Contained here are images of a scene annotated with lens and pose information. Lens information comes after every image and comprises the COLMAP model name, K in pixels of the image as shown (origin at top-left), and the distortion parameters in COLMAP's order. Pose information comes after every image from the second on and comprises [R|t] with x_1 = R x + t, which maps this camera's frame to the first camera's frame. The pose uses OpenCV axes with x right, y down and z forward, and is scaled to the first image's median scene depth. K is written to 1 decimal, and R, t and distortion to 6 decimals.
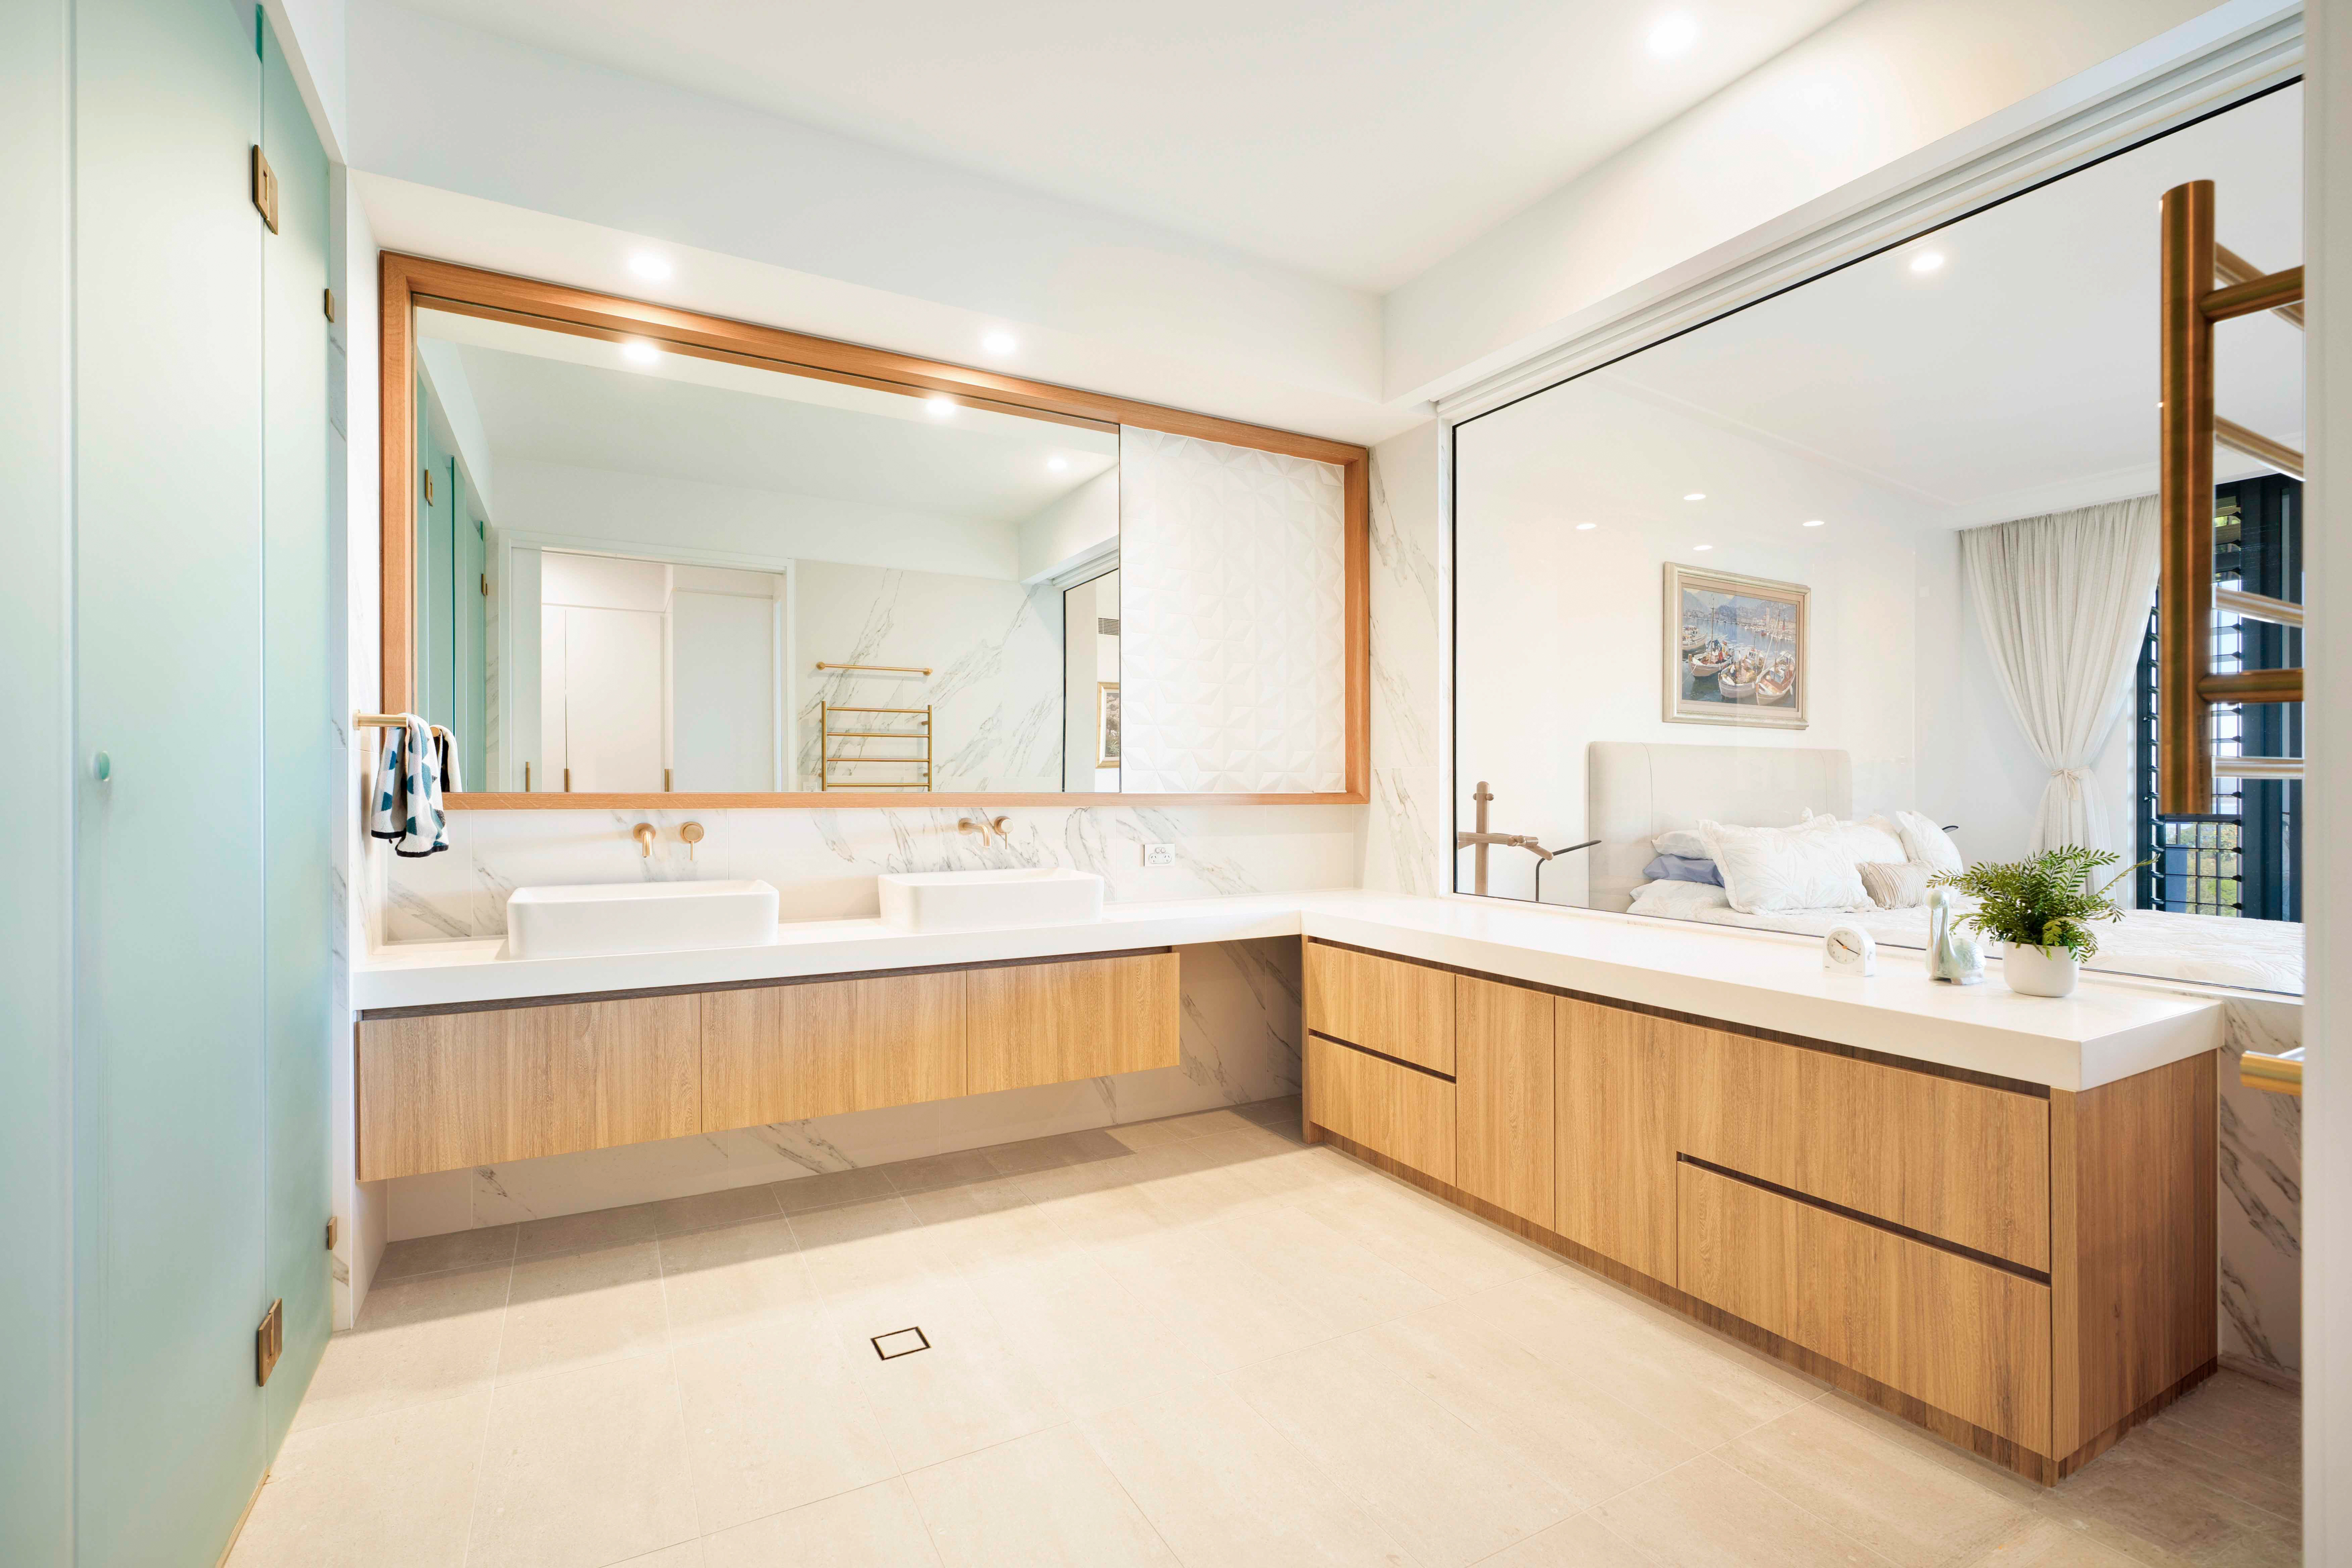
lens RADIAL K [[1047.5, 0, 1179.0], [0, 1047.5, 777.7], [0, 0, 1]] dist [0.003919, 0.000736]
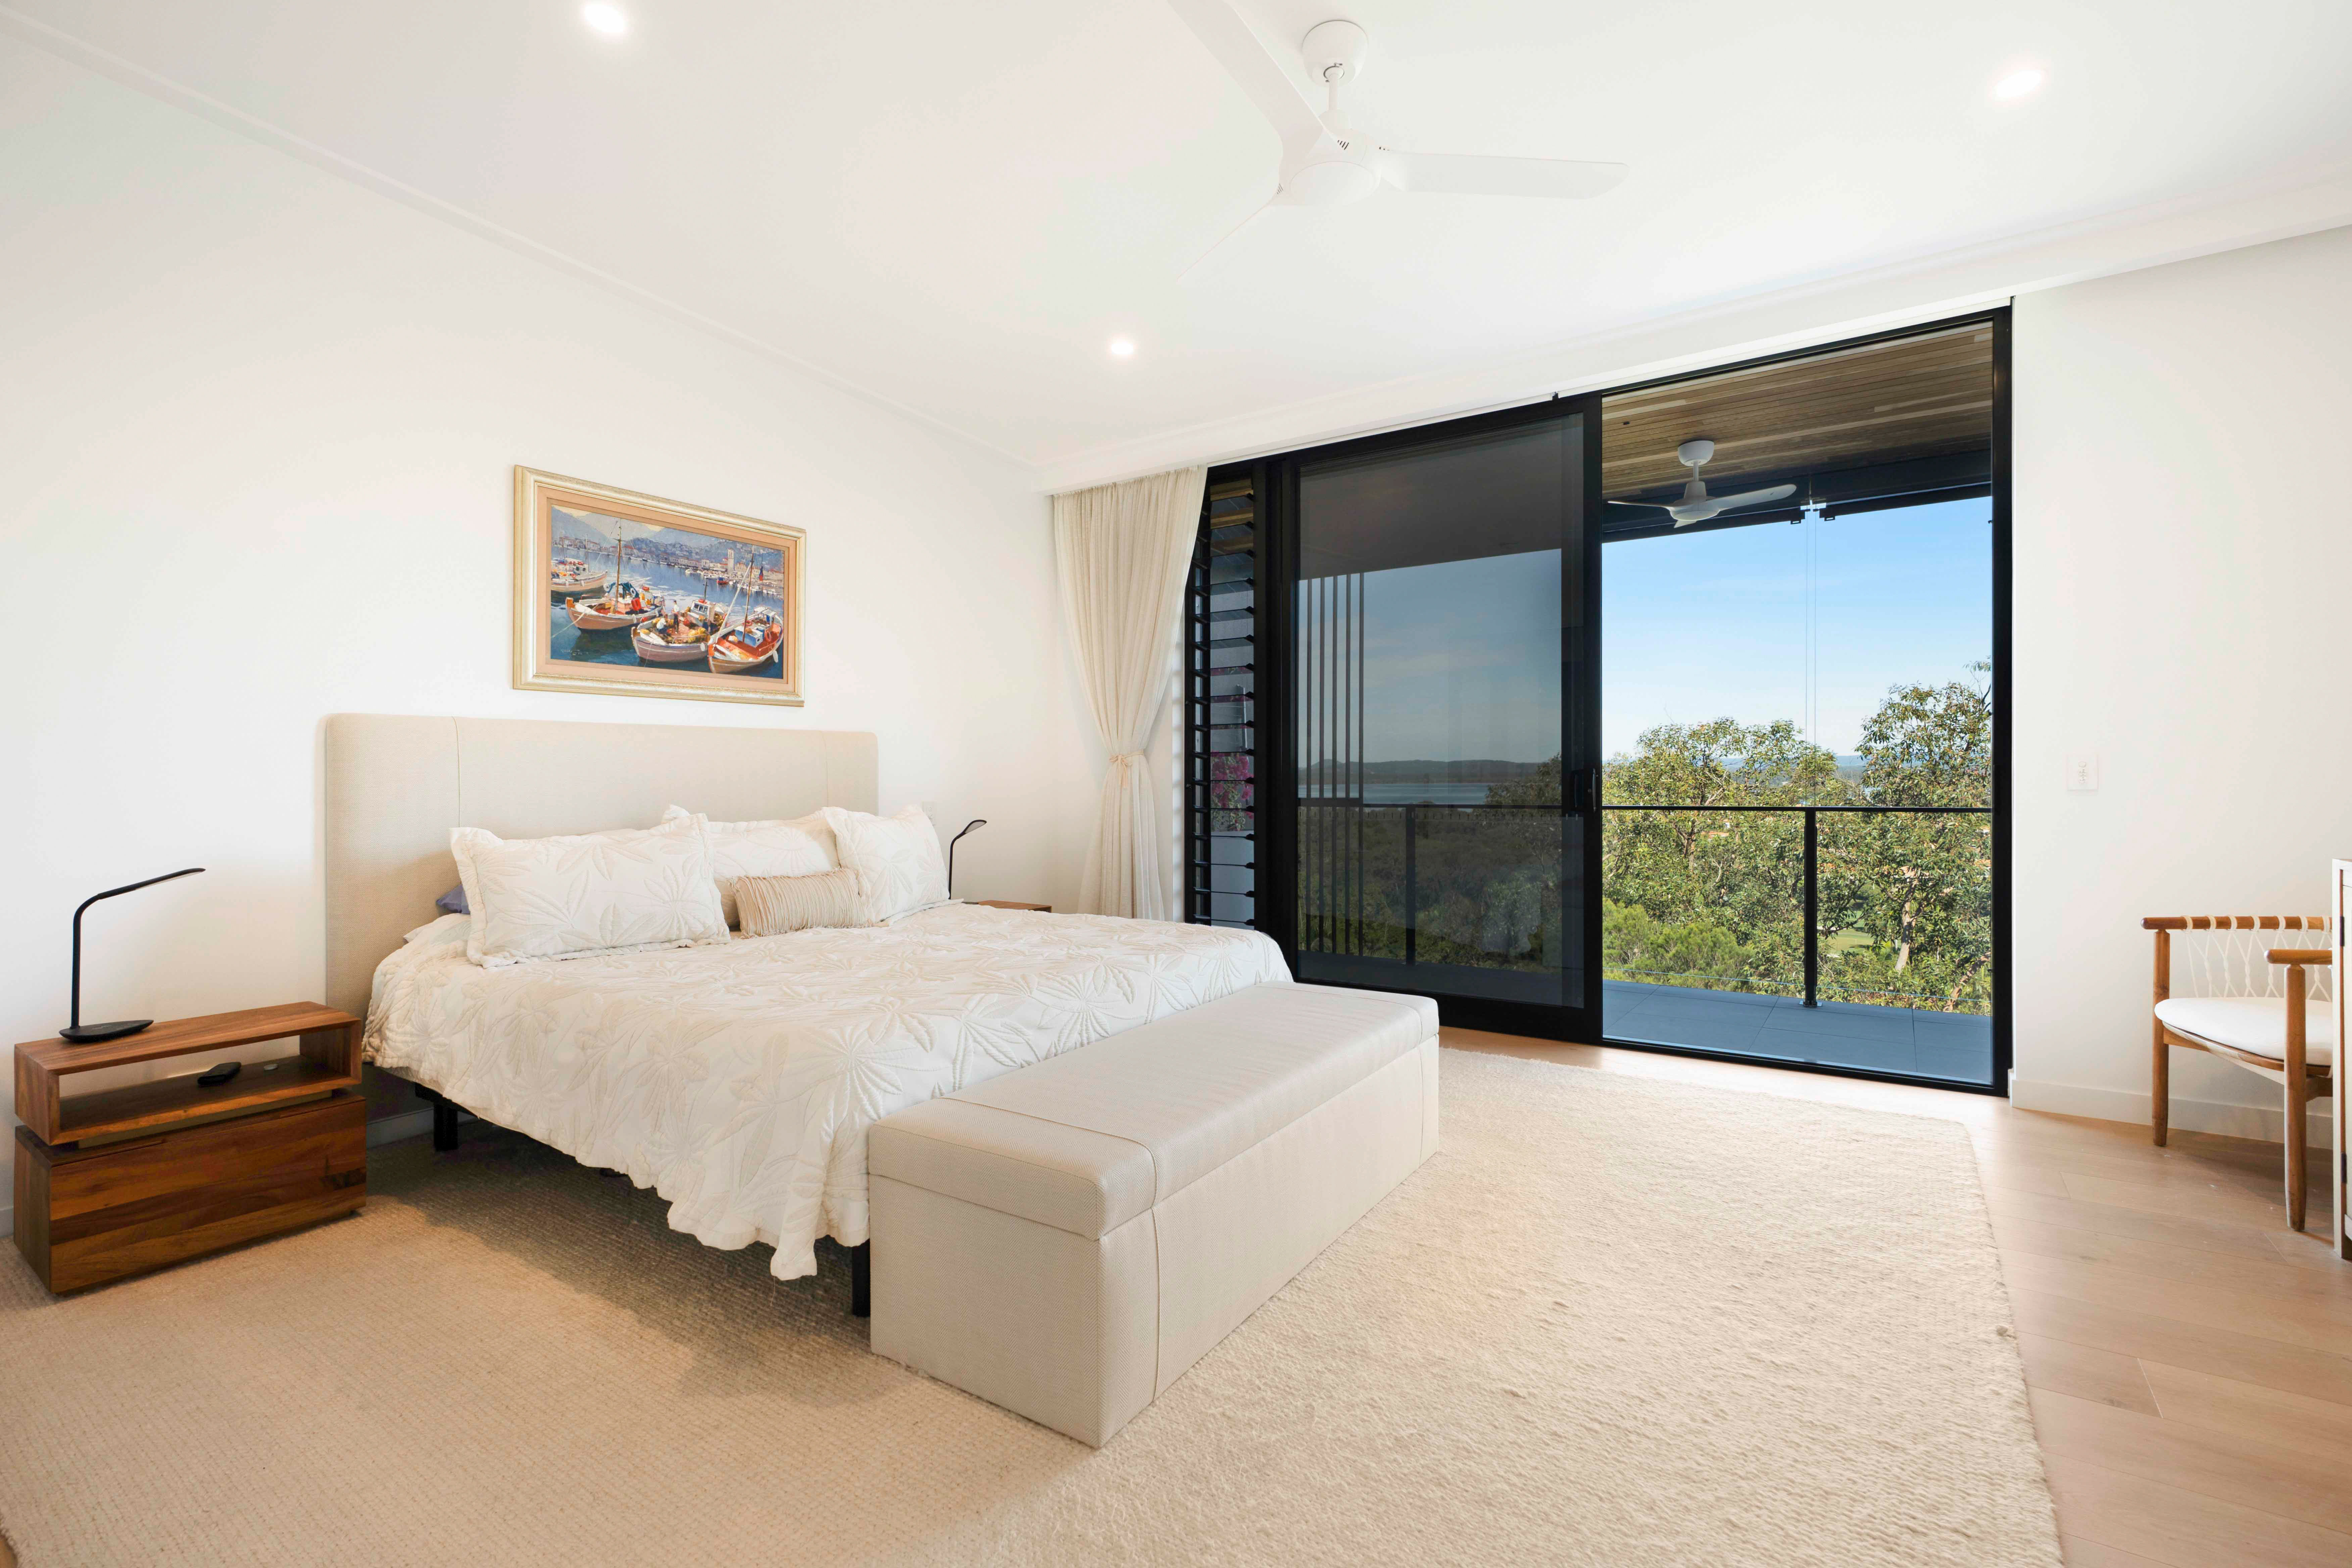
lens RADIAL K [[1047.5, 0, 1185.8], [0, 1047.5, 784.8], [0, 0, 1]] dist [0.003919, 0.000736]
pose [[0.898576, -0.011514, 0.438666, 0.530991], [0.001816, 0.999745, 0.022523, -0.002862], [-0.438813, -0.019442, 0.898368, 0.144497]]
